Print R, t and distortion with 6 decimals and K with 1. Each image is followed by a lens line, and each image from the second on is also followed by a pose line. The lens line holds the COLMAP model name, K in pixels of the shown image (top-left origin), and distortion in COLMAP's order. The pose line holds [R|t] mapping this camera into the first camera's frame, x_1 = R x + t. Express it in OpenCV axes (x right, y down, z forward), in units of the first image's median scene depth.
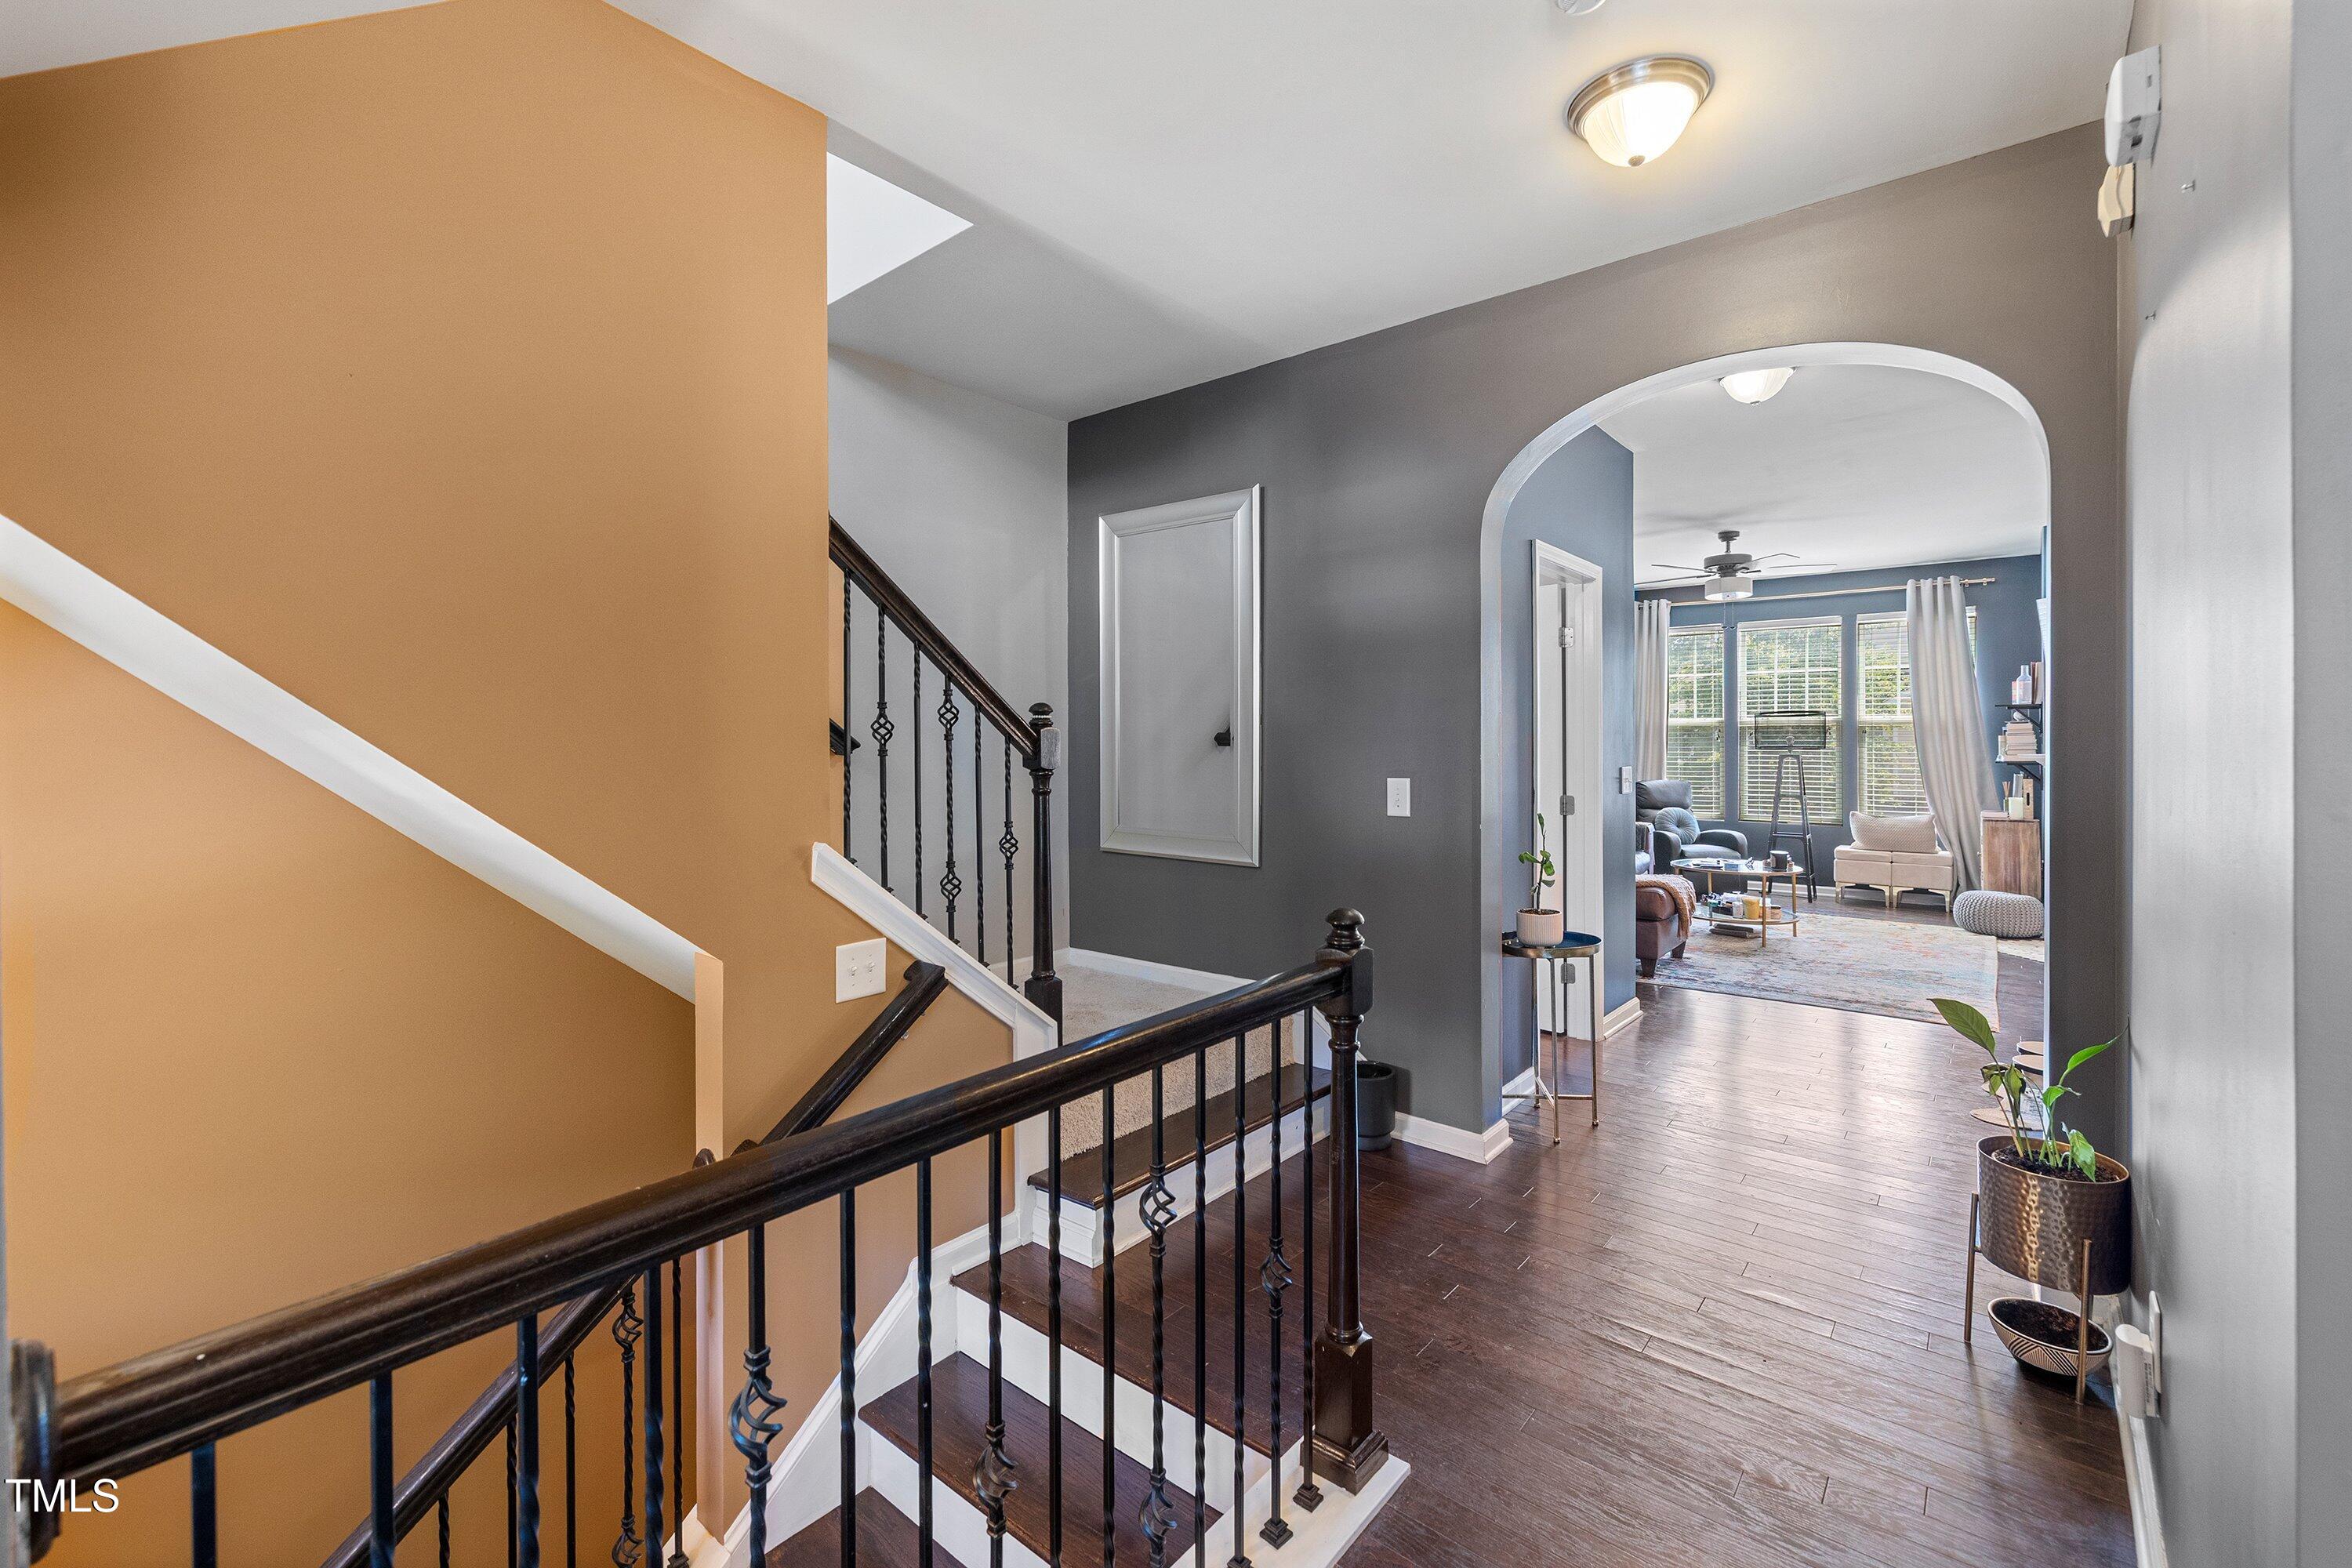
lens RADIAL K [[1006.3, 0, 1167.2], [0, 1006.3, 749.5], [0, 0, 1]] dist [-0.000196, -0.000089]
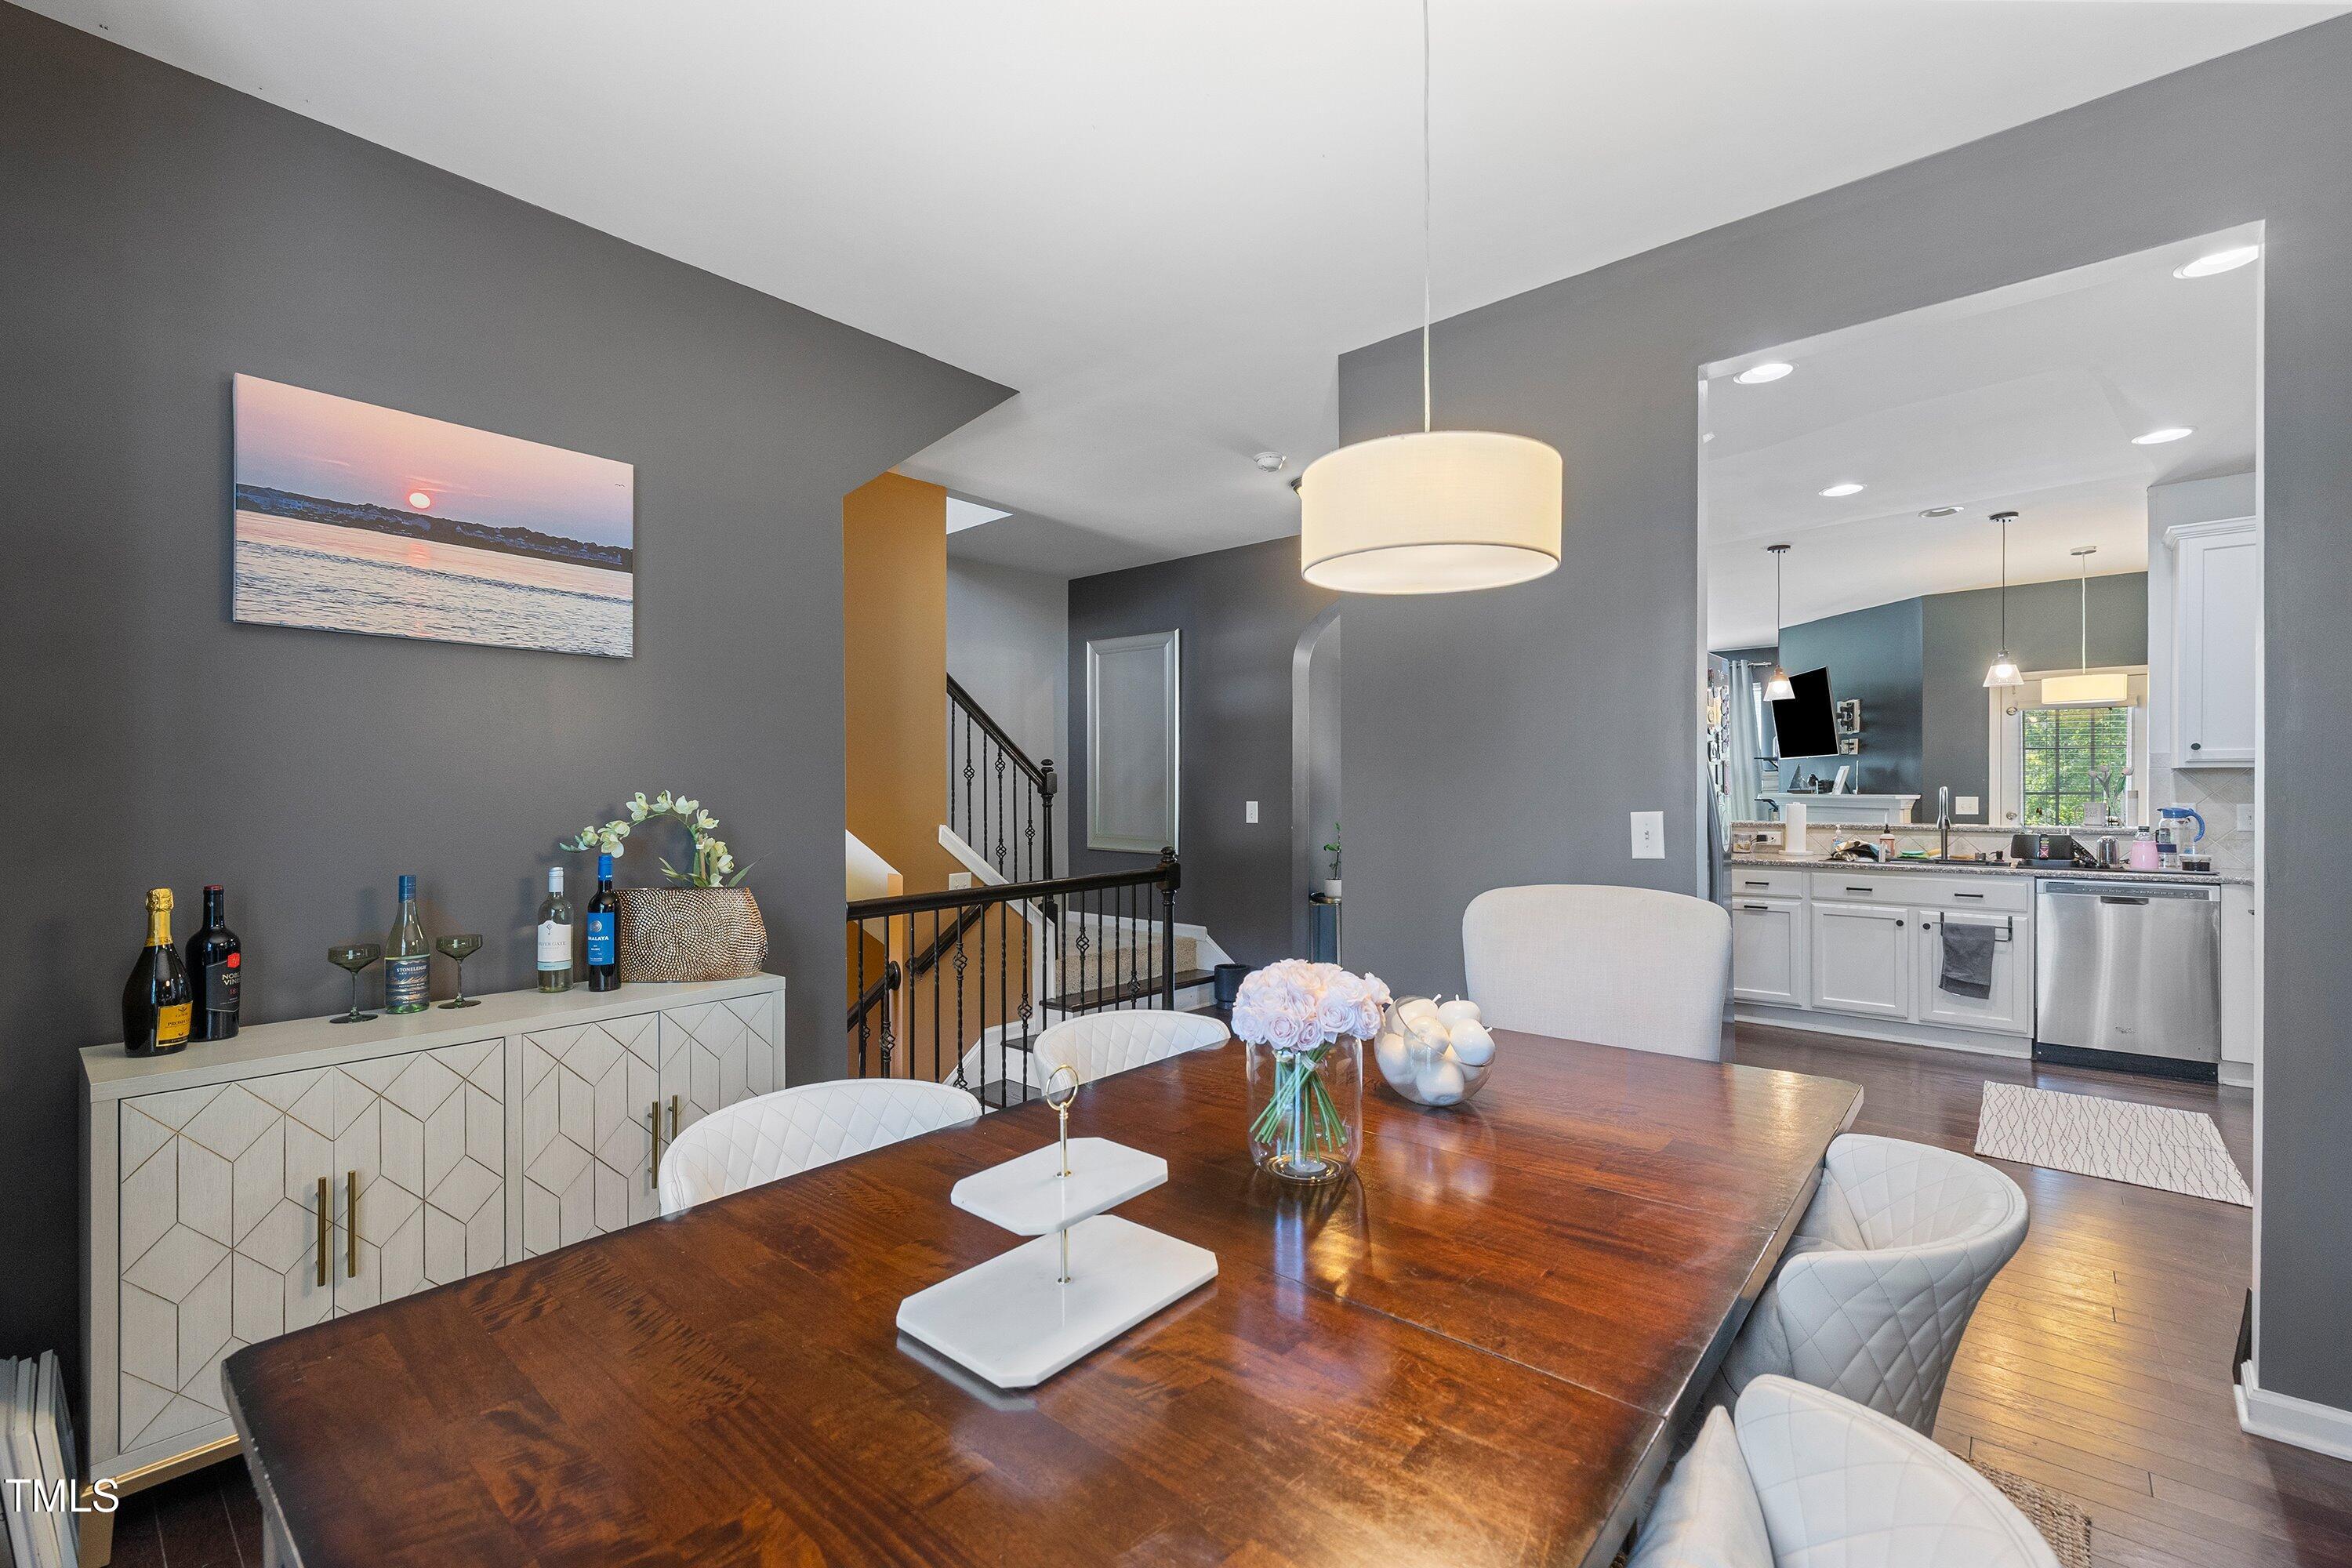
lens RADIAL K [[995.2, 0, 1180.3], [0, 995.2, 791.6], [0, 0, 1]] dist [-0.000369, -0.000224]
pose [[0.999963, 0.003352, -0.007944, 0.058800], [-0.003374, 0.999990, -0.002800, 0.008104], [0.007935, 0.002827, 0.999965, -0.366903]]
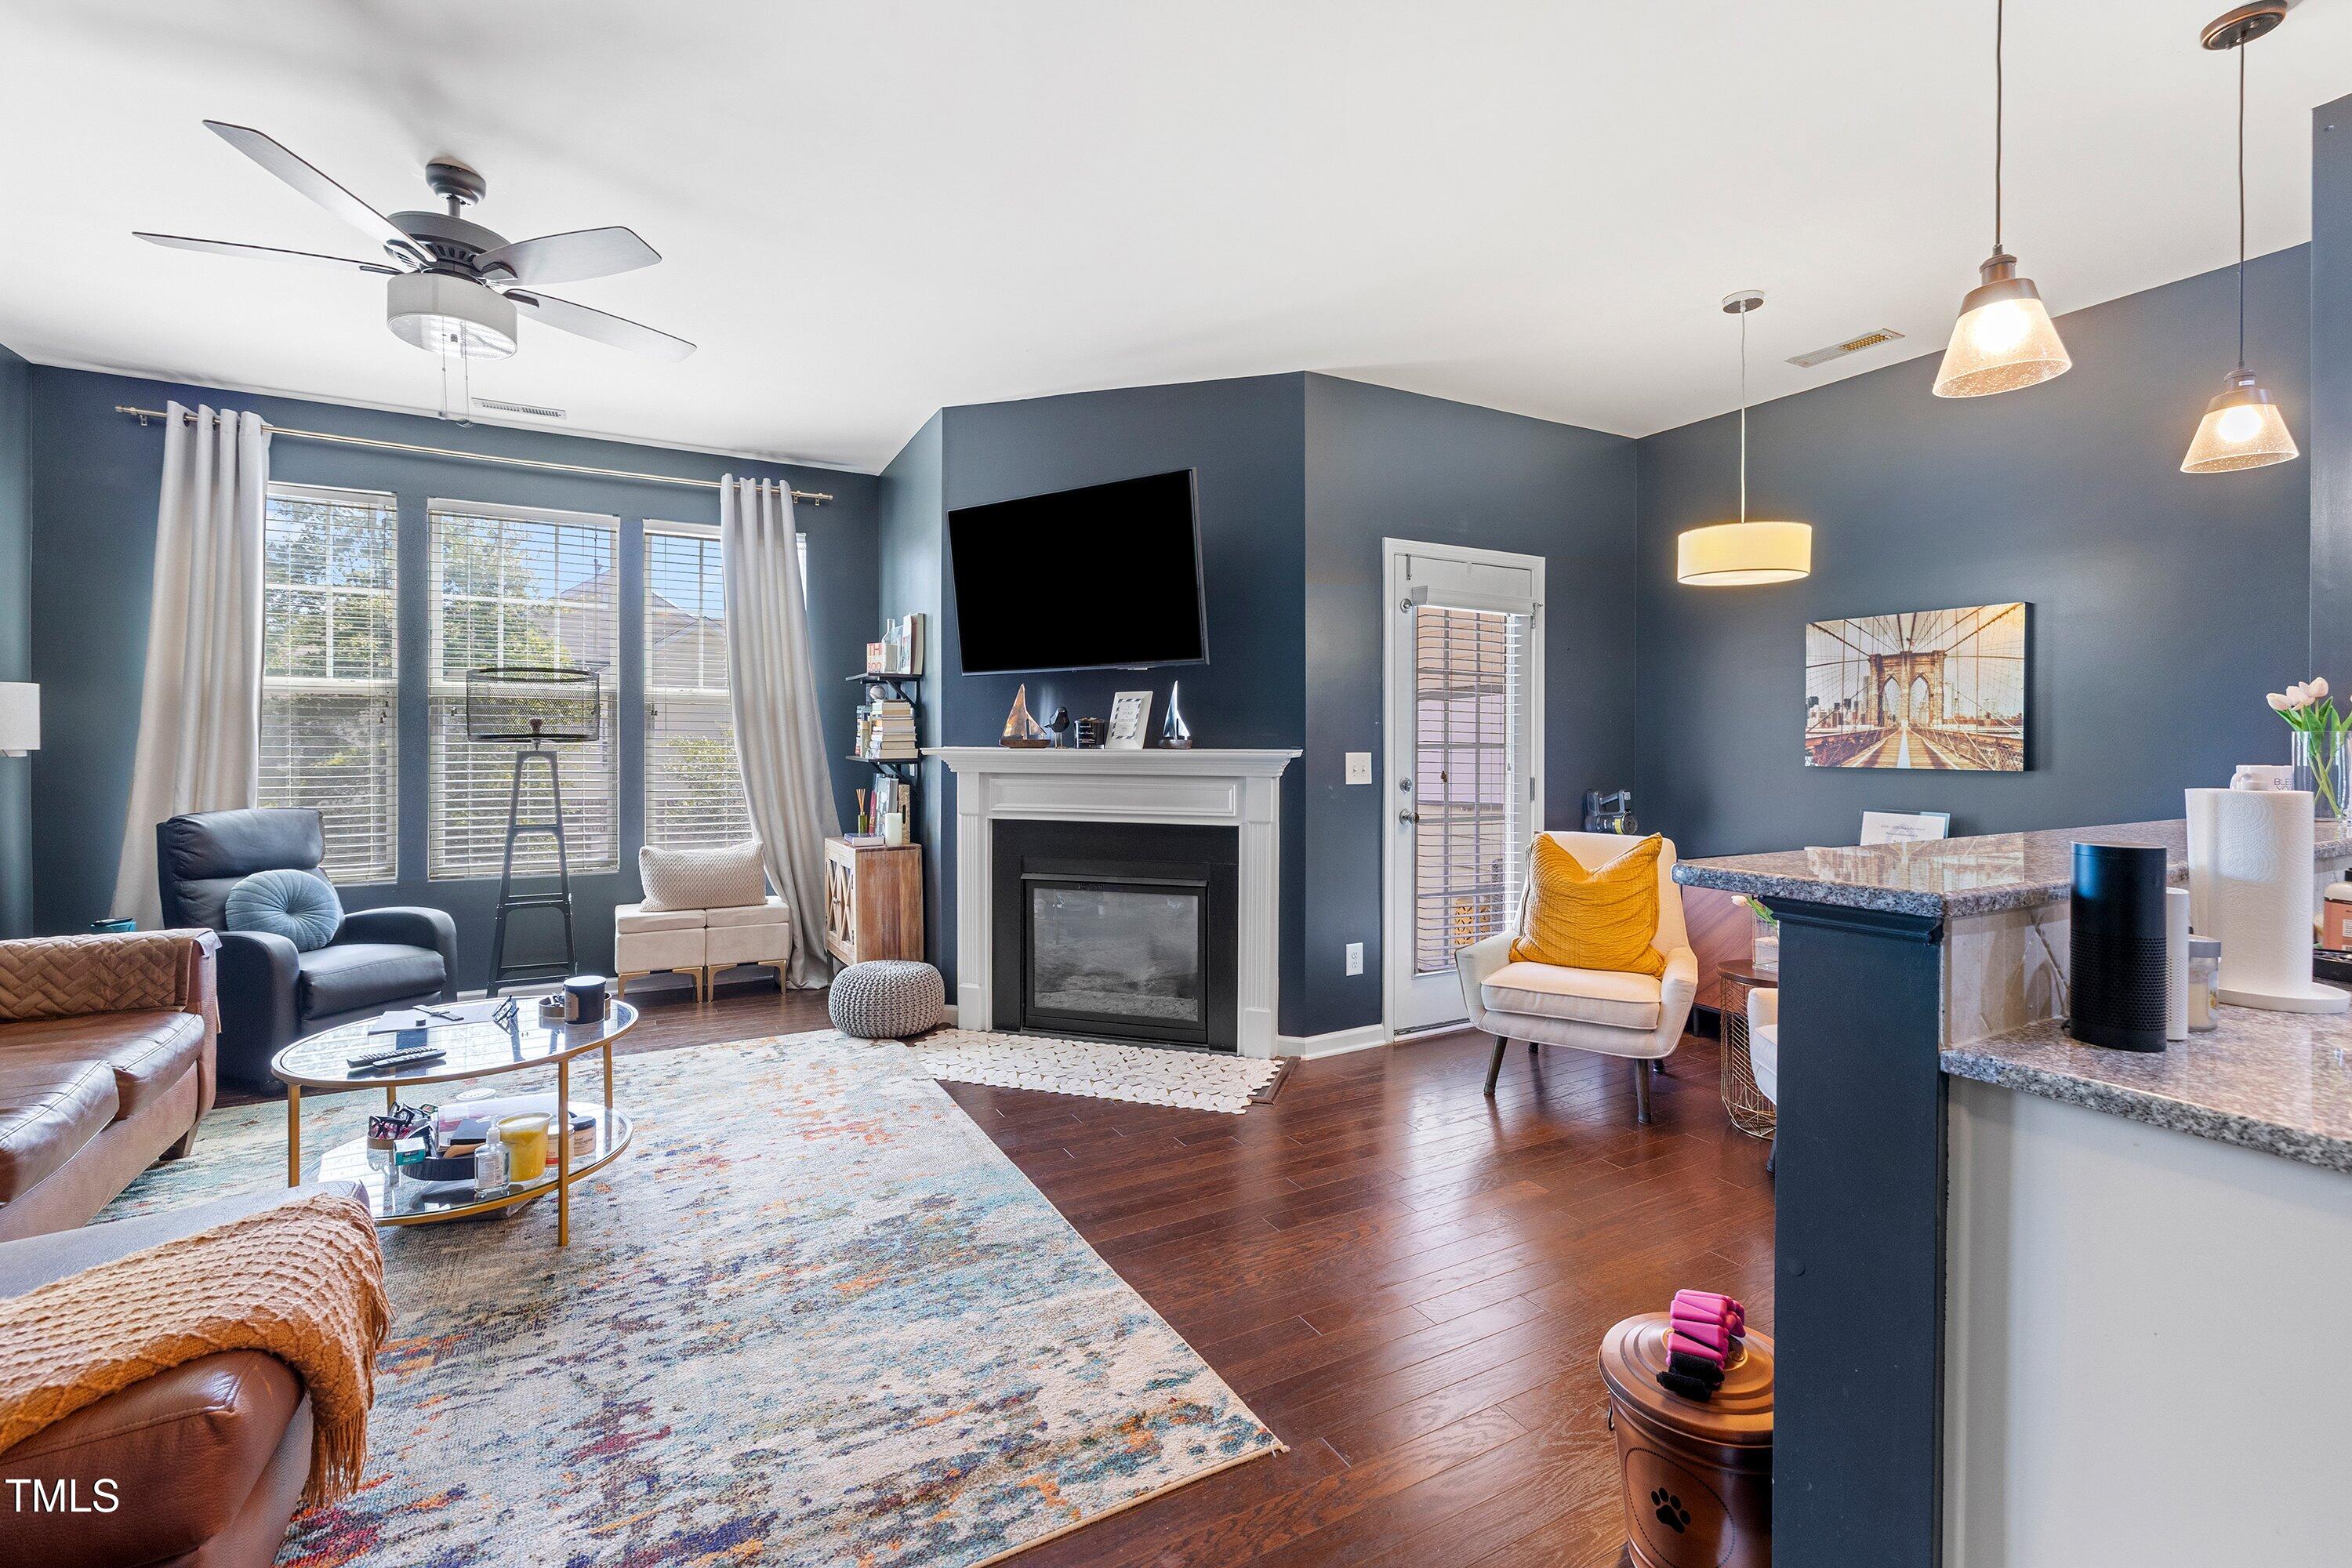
lens RADIAL K [[996.3, 0, 1169.7], [0, 996.3, 744.9], [0, 0, 1]] dist [0.001336, -0.000119]
pose [[0.363075, 0.005796, 0.931742, 0.302075], [0.000942, 0.999978, -0.006588, 0.007004], [-0.931759, 0.003269, 0.363062, 0.606231]]
